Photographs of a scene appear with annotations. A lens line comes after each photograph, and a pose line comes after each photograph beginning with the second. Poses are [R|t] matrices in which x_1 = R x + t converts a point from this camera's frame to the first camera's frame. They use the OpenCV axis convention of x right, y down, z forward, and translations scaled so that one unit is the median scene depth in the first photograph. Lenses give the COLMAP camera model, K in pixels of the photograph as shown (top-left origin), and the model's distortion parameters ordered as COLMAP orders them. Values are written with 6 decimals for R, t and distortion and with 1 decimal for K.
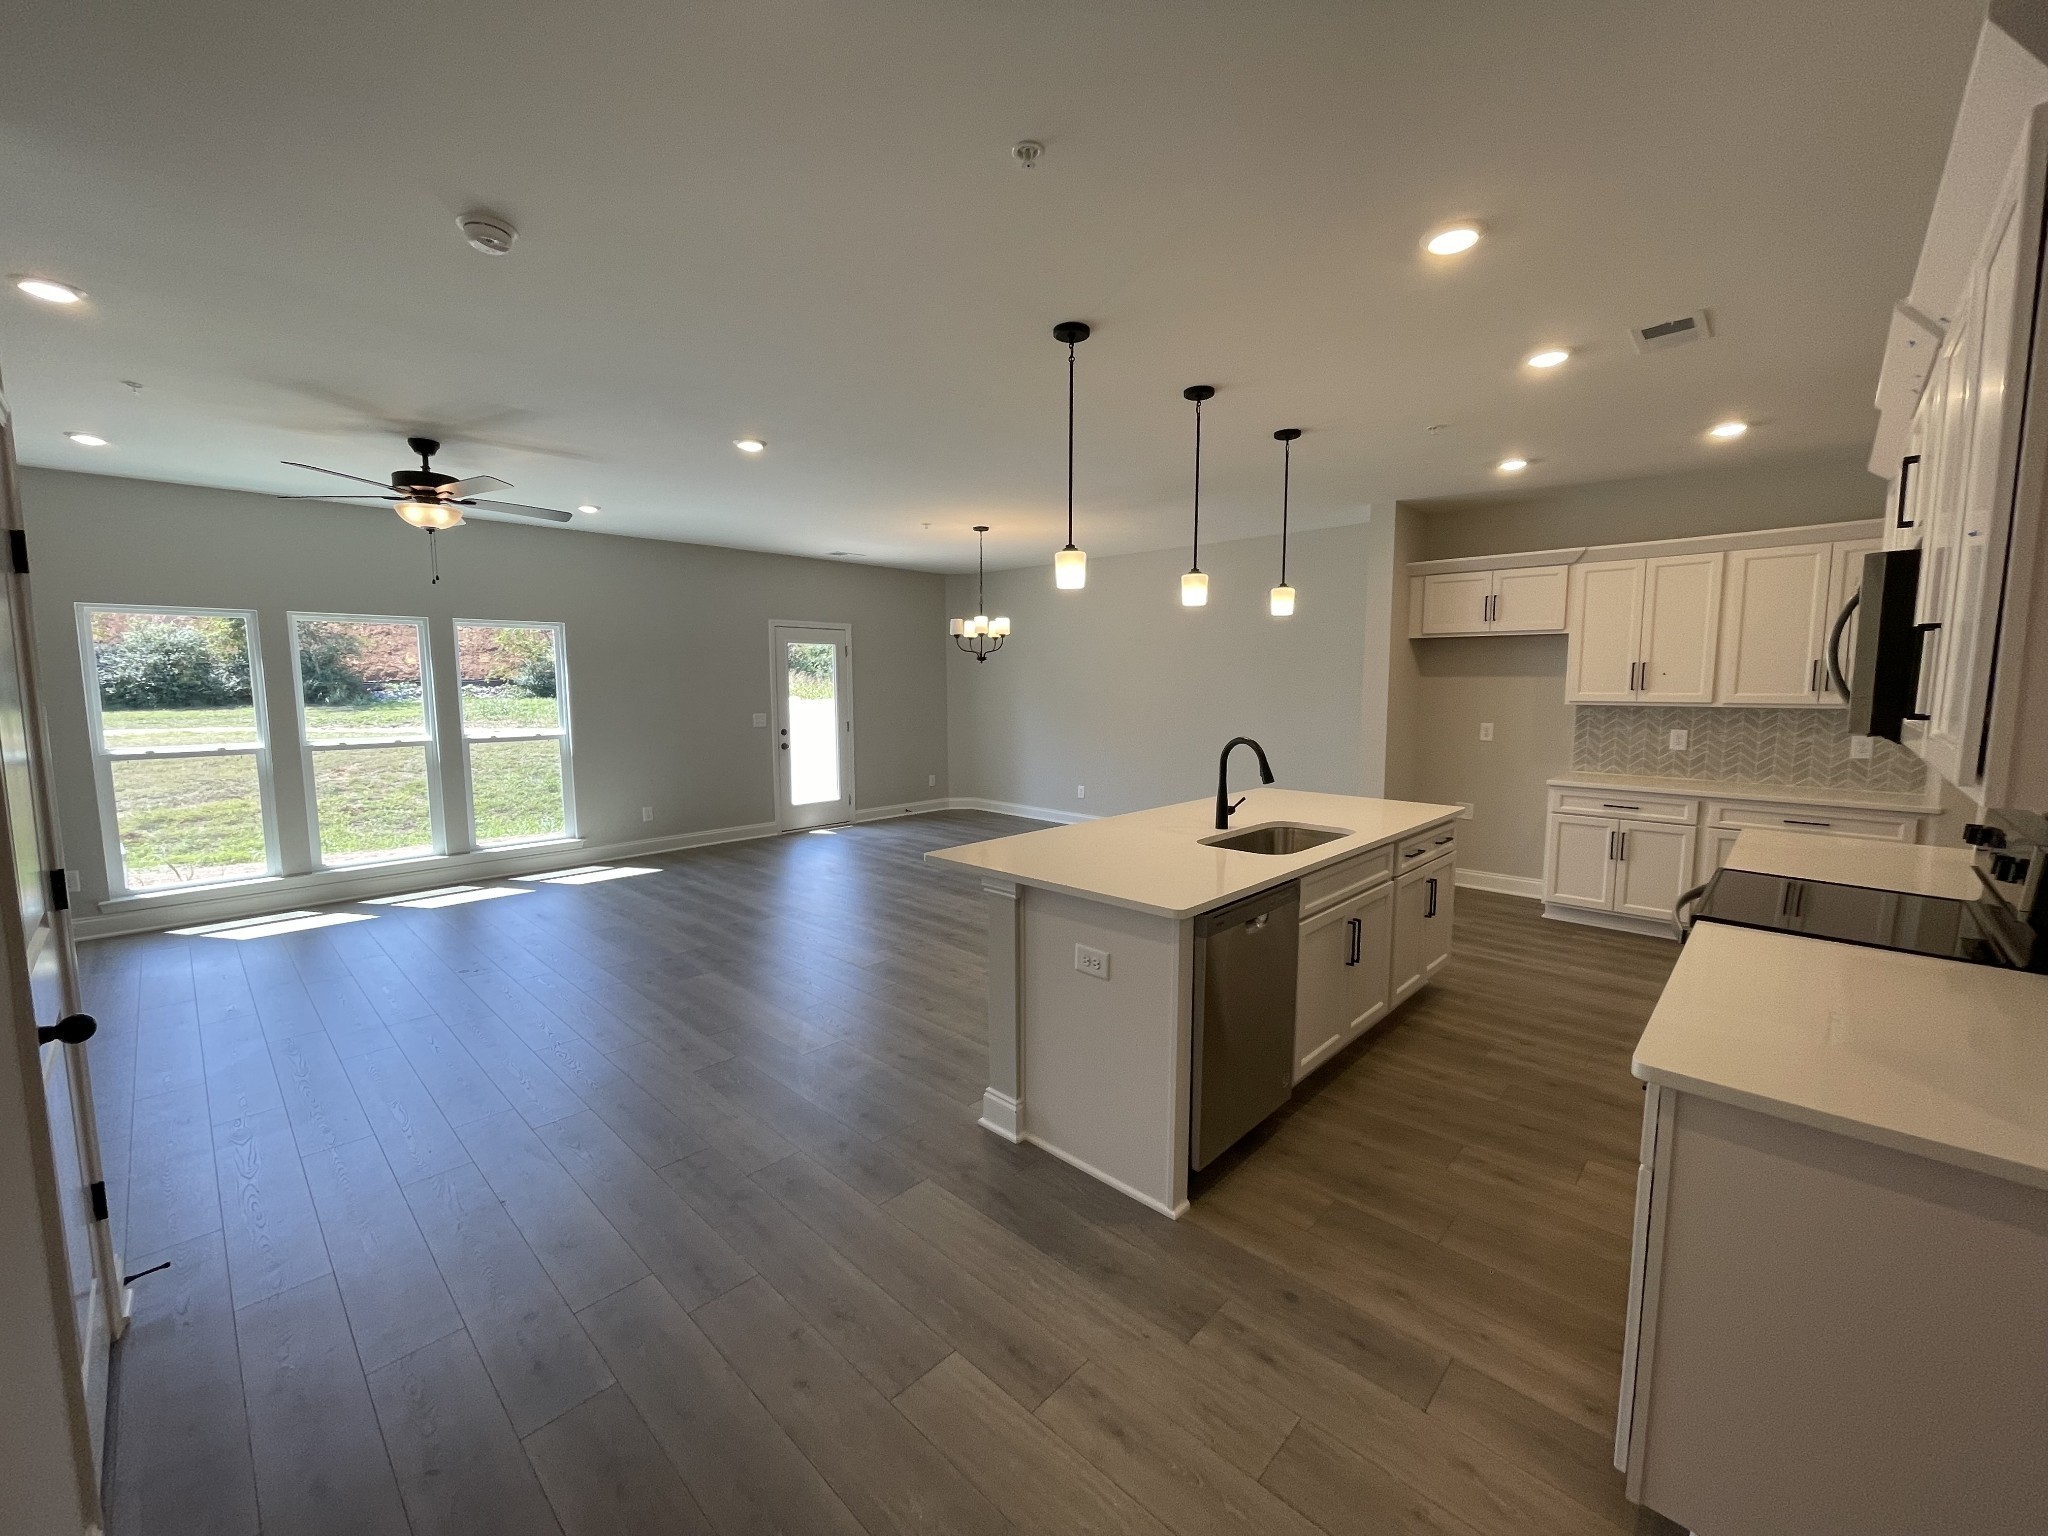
lens RADIAL K [[824.6, 0, 1014.9], [0, 824.6, 766.0], [0, 0, 1]] dist [0.001921, -0.001129]
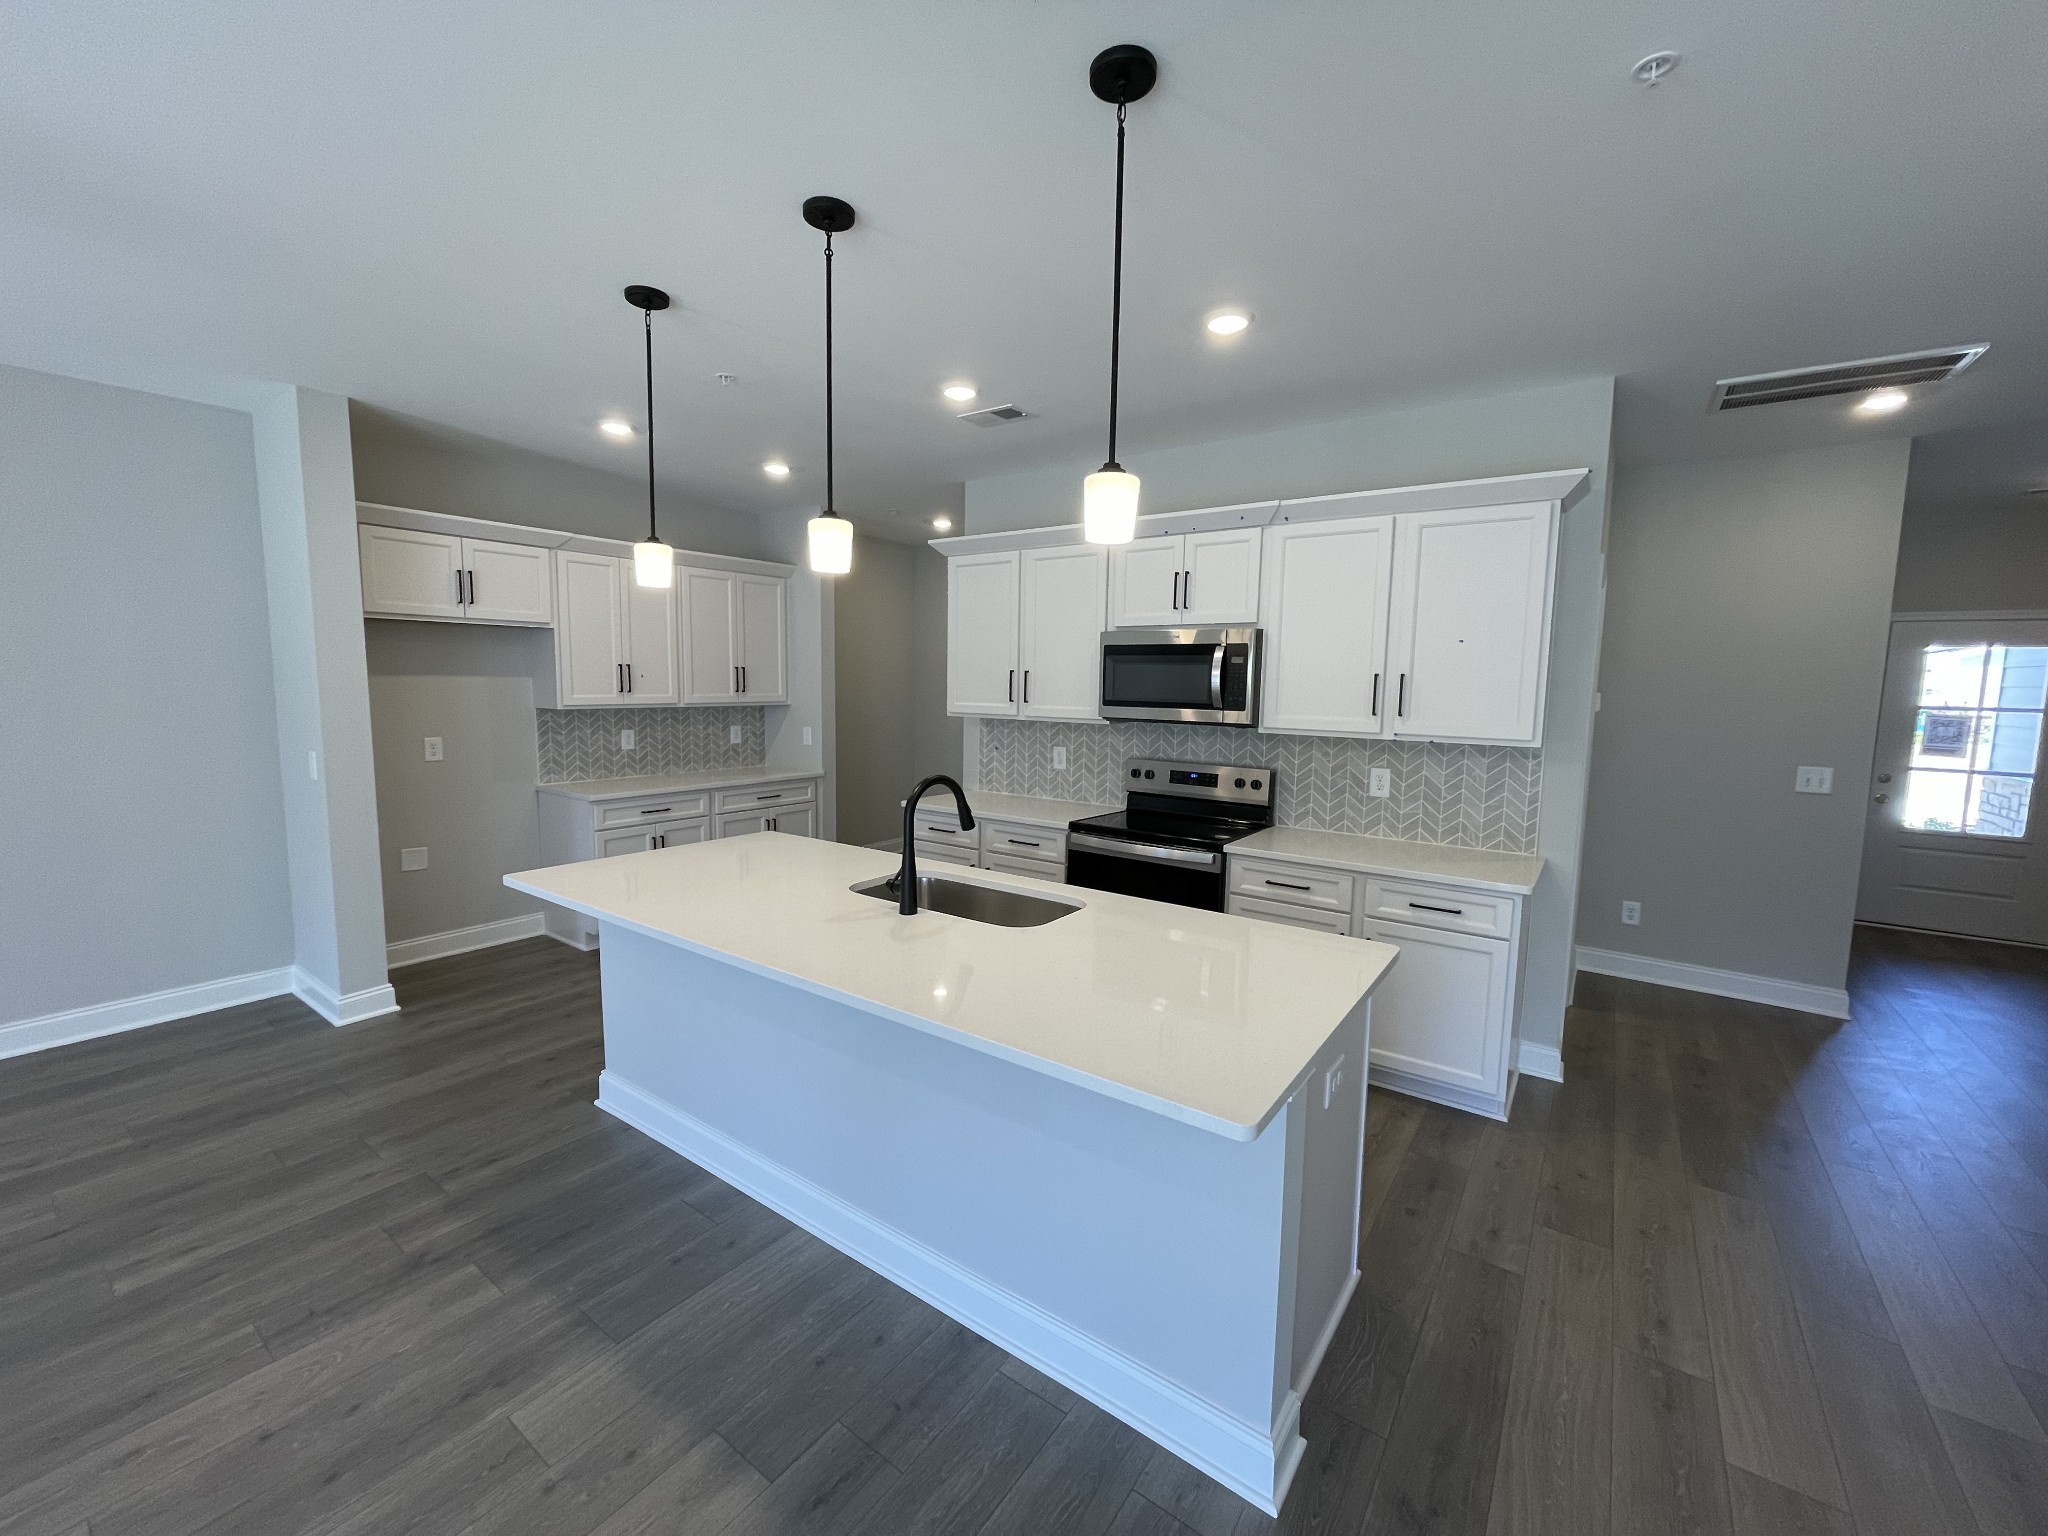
lens RADIAL K [[824.6, 0, 1017.0], [0, 824.6, 766.3], [0, 0, 1]] dist [0.001921, -0.001129]
pose [[-0.141764, -0.105113, 0.984304, -0.278076], [0.087348, 0.989139, 0.118209, -0.077351], [-0.986039, 0.102735, -0.131043, 0.653792]]
